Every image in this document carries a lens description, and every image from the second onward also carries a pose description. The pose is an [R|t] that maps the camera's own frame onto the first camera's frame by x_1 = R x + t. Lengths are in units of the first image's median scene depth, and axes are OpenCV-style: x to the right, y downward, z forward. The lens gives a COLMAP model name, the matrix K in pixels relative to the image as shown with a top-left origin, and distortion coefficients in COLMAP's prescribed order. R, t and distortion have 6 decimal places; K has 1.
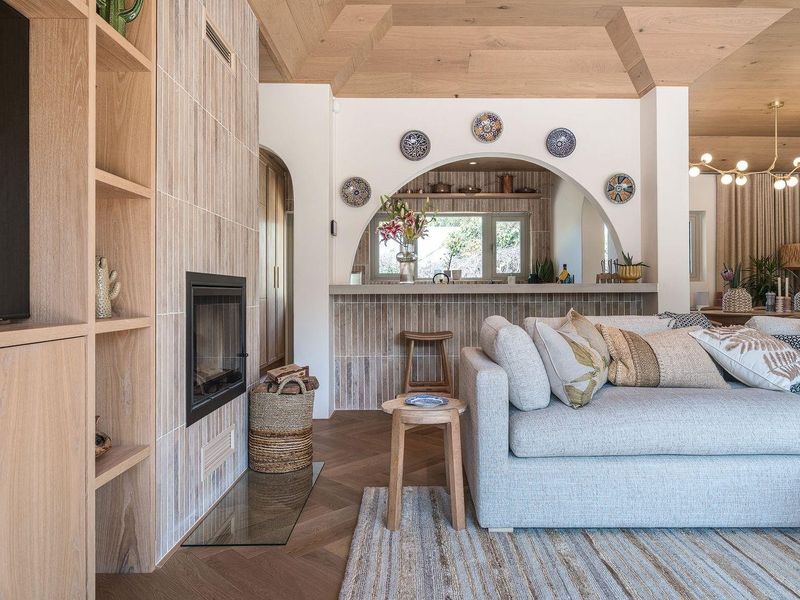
lens RADIAL K [[544.6, 0, 414.7], [0, 544.6, 288.7], [0, 0, 1]] dist [-0.002123, -0.000558]
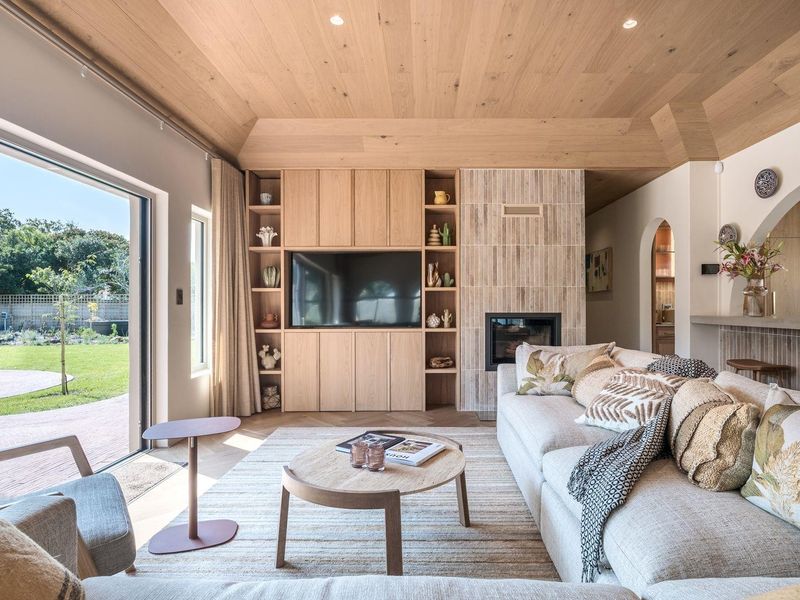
lens RADIAL K [[445.5, 0, 427.1], [0, 445.5, 302.7], [0, 0, 1]] dist [-0.000410, 0.000422]
pose [[-0.006467, -0.002923, -0.999975, 0.868398], [0.008177, 0.999962, -0.002975, -0.037614], [0.999946, -0.008196, -0.006443, 0.359938]]
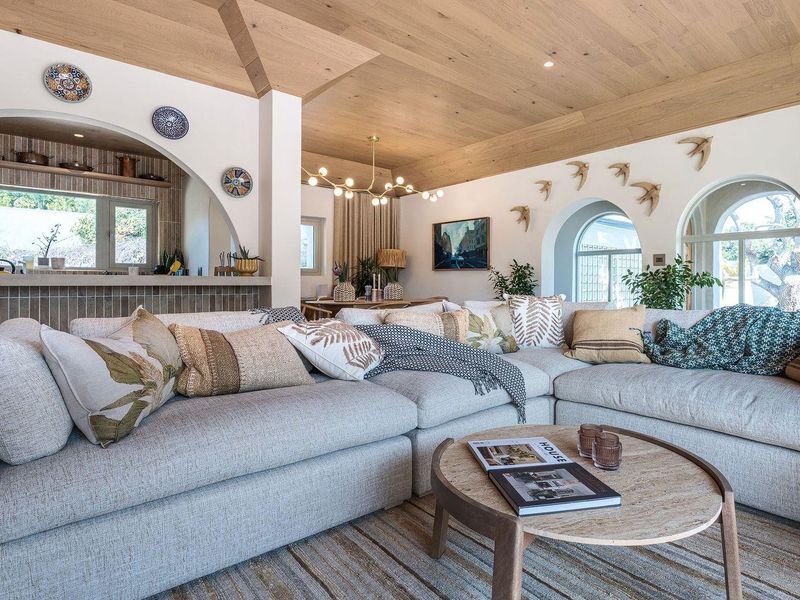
lens RADIAL K [[448.4, 0, 438.4], [0, 448.4, 284.3], [0, 0, 1]] dist [-0.003589, -0.000783]
pose [[0.757414, 0.005336, 0.652914, 0.120765], [-0.010190, 0.999941, 0.003649, -0.001969], [-0.652856, -0.009417, 0.757424, 0.128218]]
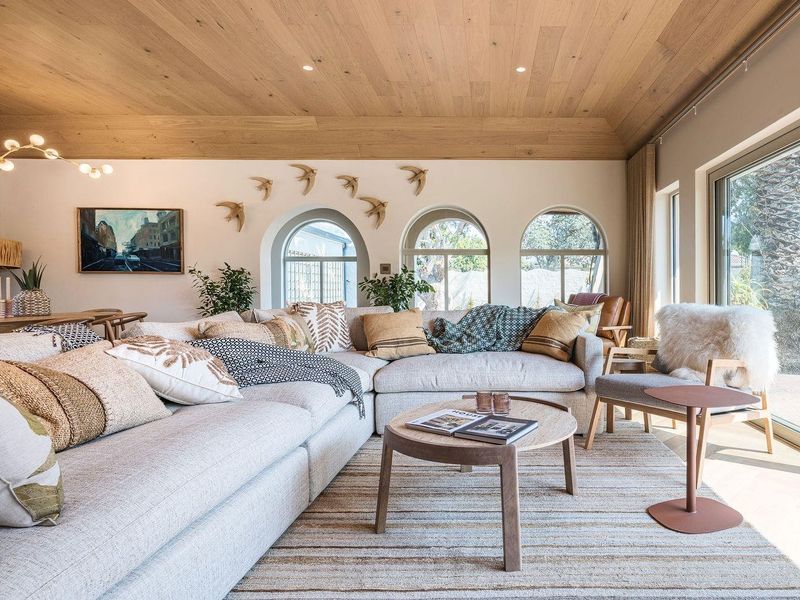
lens RADIAL K [[479.1, 0, 497.3], [0, 479.1, 292.6], [0, 0, 1]] dist [-0.001436, 0.000413]
pose [[0.005389, -0.000211, 0.999985, -0.075502], [-0.004000, 0.999992, 0.000232, 0.000659], [-0.999977, -0.004001, 0.005389, 0.290167]]
